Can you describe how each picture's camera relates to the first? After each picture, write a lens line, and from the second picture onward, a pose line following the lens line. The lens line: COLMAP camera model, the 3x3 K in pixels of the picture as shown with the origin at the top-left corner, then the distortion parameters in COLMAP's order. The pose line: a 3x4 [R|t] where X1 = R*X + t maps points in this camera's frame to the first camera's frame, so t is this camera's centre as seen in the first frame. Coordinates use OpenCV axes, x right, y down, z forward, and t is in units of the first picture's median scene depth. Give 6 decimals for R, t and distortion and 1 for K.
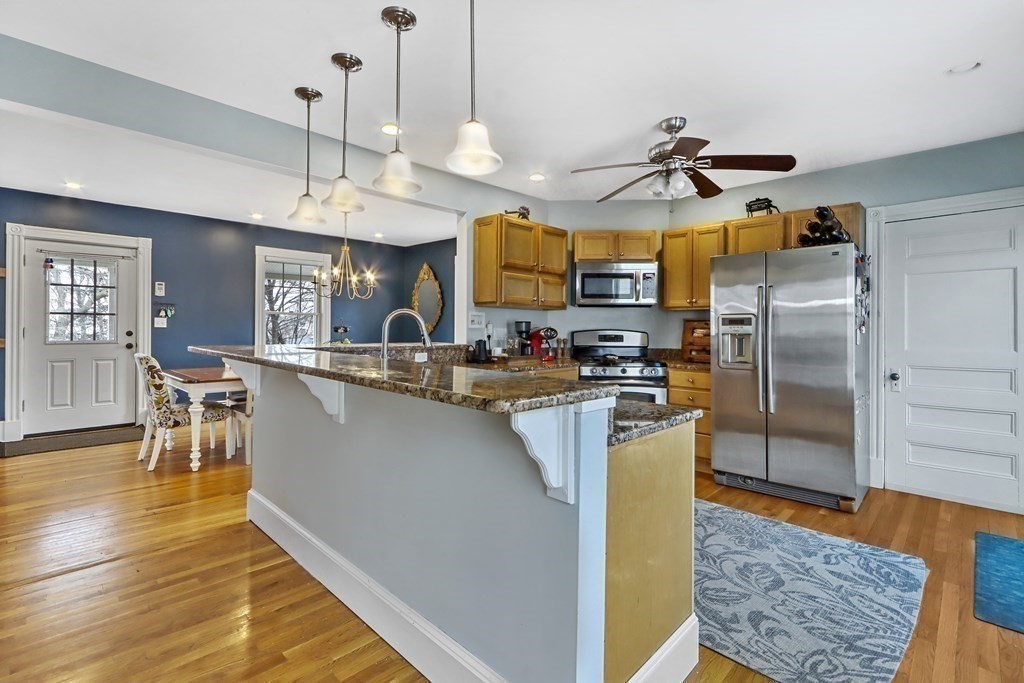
lens RADIAL K [[470.2, 0, 513.7], [0, 470.2, 329.4], [0, 0, 1]] dist [0.000904, -0.000040]
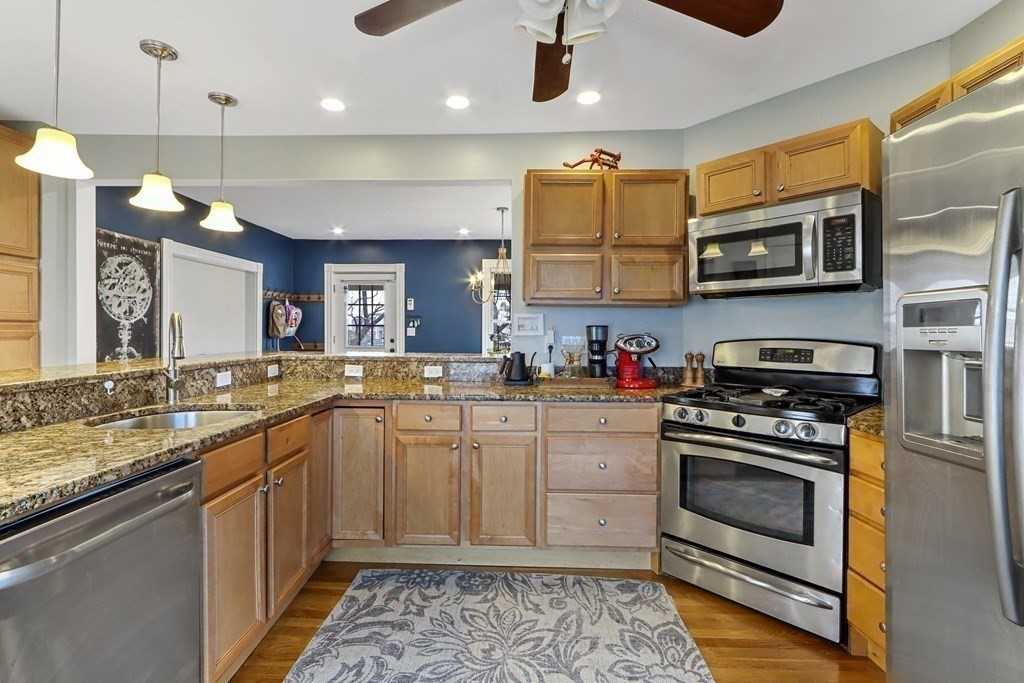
lens RADIAL K [[476.3, 0, 512.0], [0, 476.3, 341.5], [0, 0, 1]] dist [-0.001396, -0.000702]
pose [[0.674406, 0.007453, -0.738323, 0.416134], [-0.002585, 0.999967, 0.007733, 0.000451], [0.738356, -0.003307, 0.674403, 0.446565]]
